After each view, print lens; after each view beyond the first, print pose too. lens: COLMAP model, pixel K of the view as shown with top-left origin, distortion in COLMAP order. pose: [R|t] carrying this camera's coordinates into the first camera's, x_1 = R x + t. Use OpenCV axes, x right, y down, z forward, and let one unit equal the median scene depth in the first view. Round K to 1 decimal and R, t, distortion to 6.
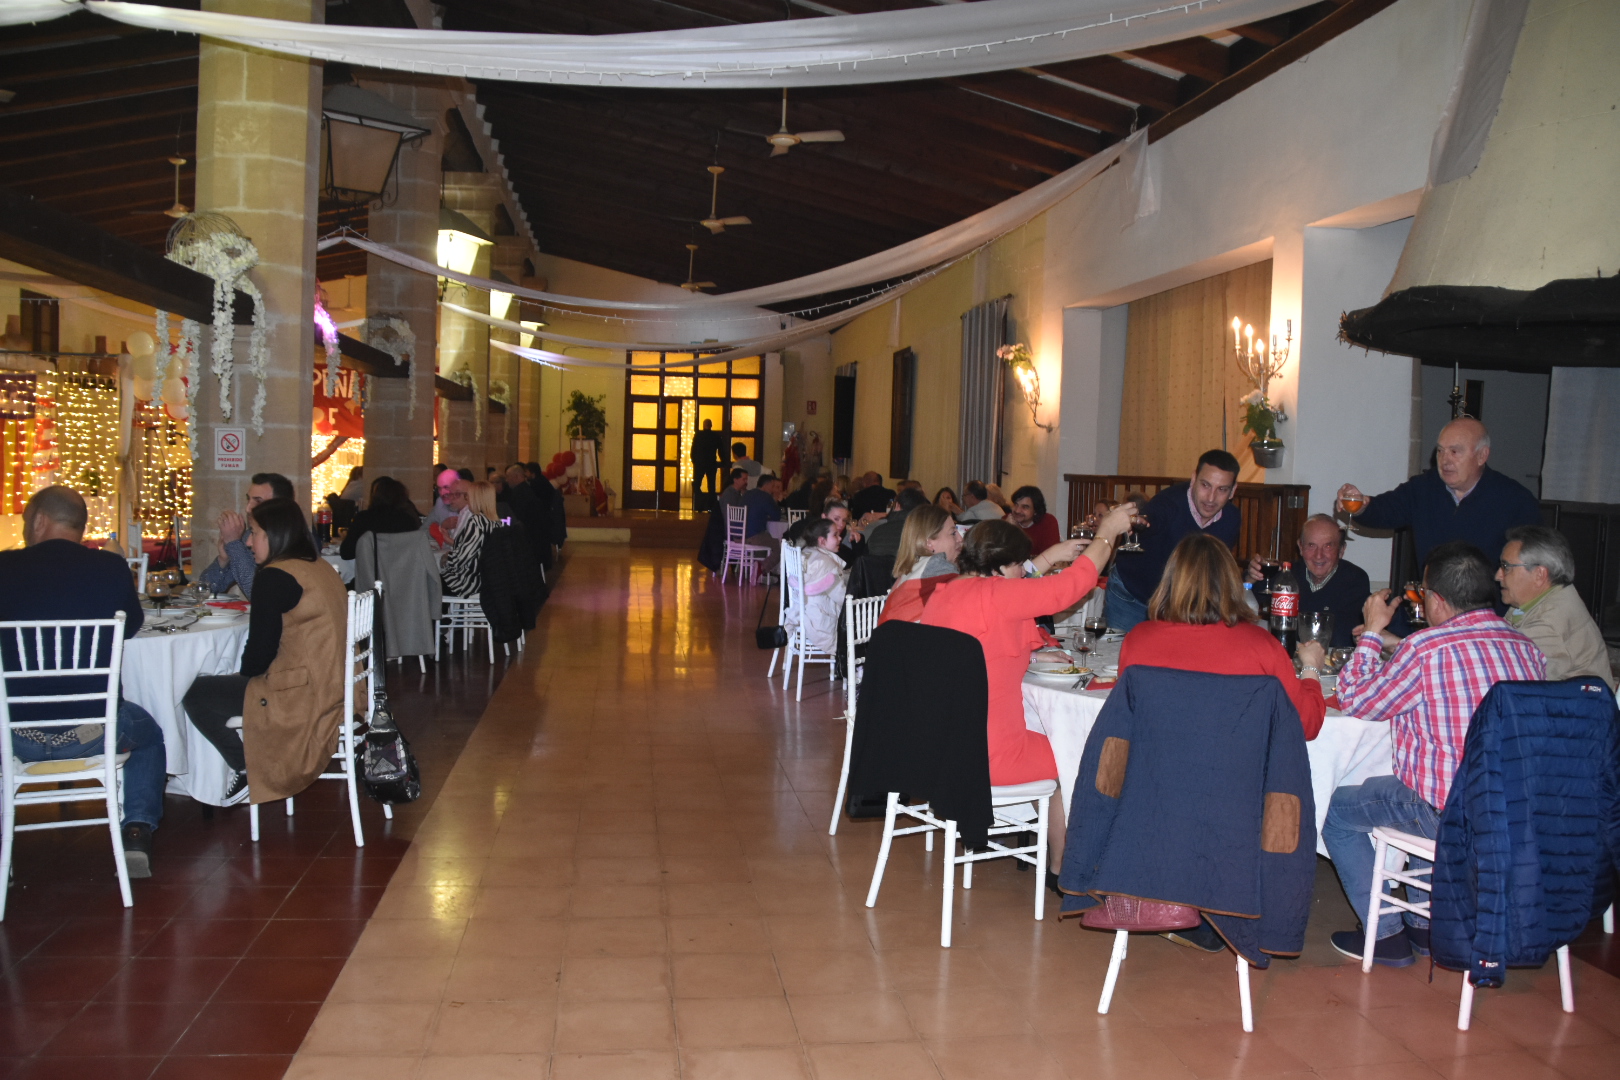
lens RADIAL K [[1265.3, 0, 803.2], [0, 1265.3, 543.4], [0, 0, 1]] dist [-0.156799, 0.062017]
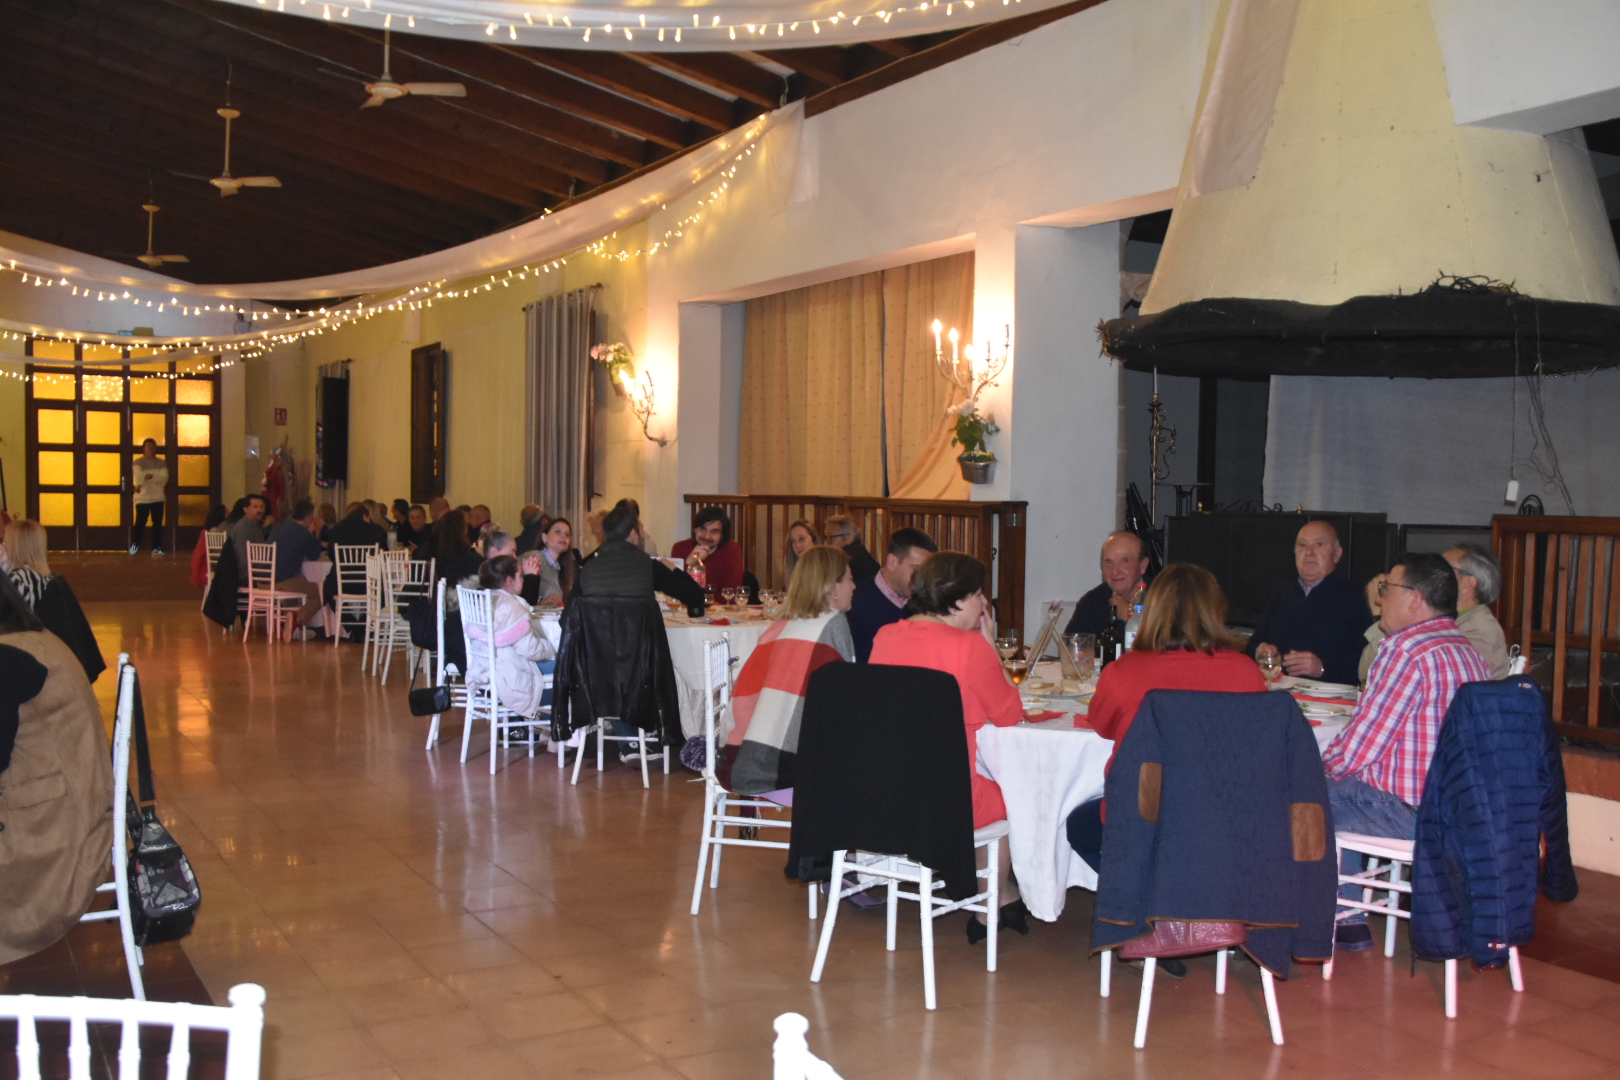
lens RADIAL K [[1528.3, 0, 811.4], [0, 1528.3, 555.3], [0, 0, 1]] dist [-0.064962, 0.000000]
pose [[0.926152, -0.032502, 0.375748, -0.170032], [0.037913, 0.999256, -0.007012, -0.004380], [-0.375241, 0.020740, 0.926695, -0.010680]]
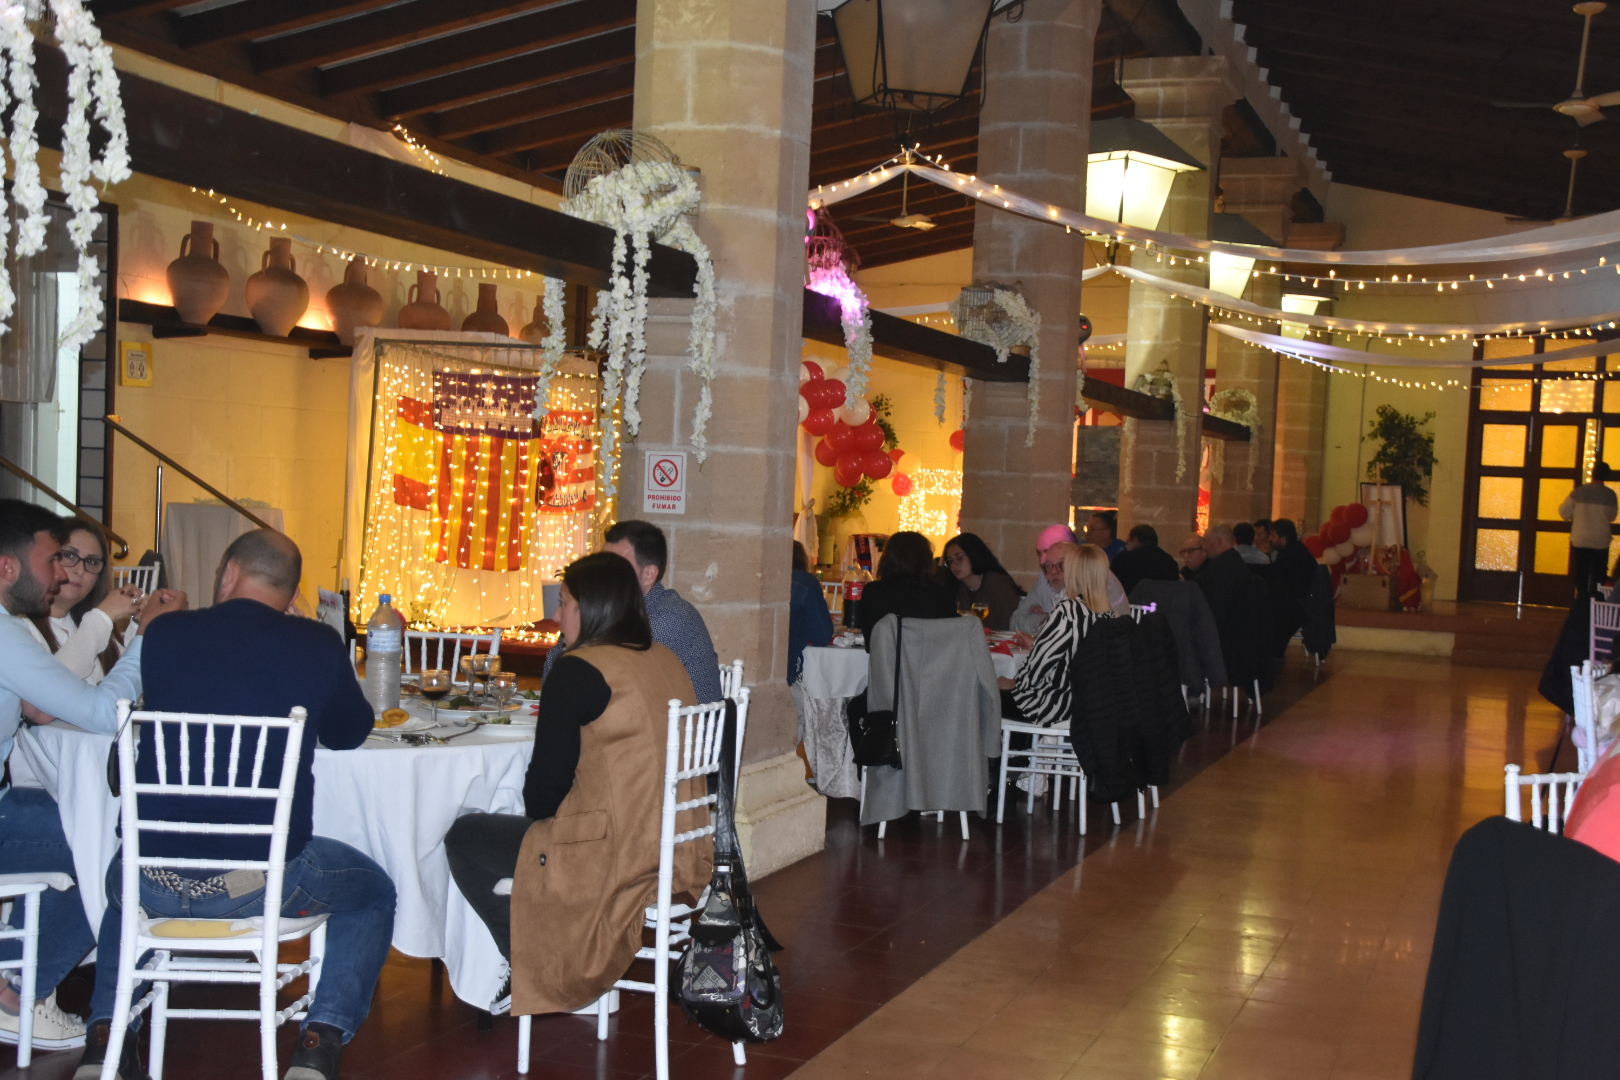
lens RADIAL K [[1955.4, 0, 790.1], [0, 1955.4, 567.0], [0, 0, 1]] dist [0.070944, 0.000000]
pose [[0.878399, 0.030614, -0.476947, 0.092435], [-0.050160, 0.998340, -0.028299, -0.002501], [0.475289, 0.048781, 0.878476, 0.068069]]
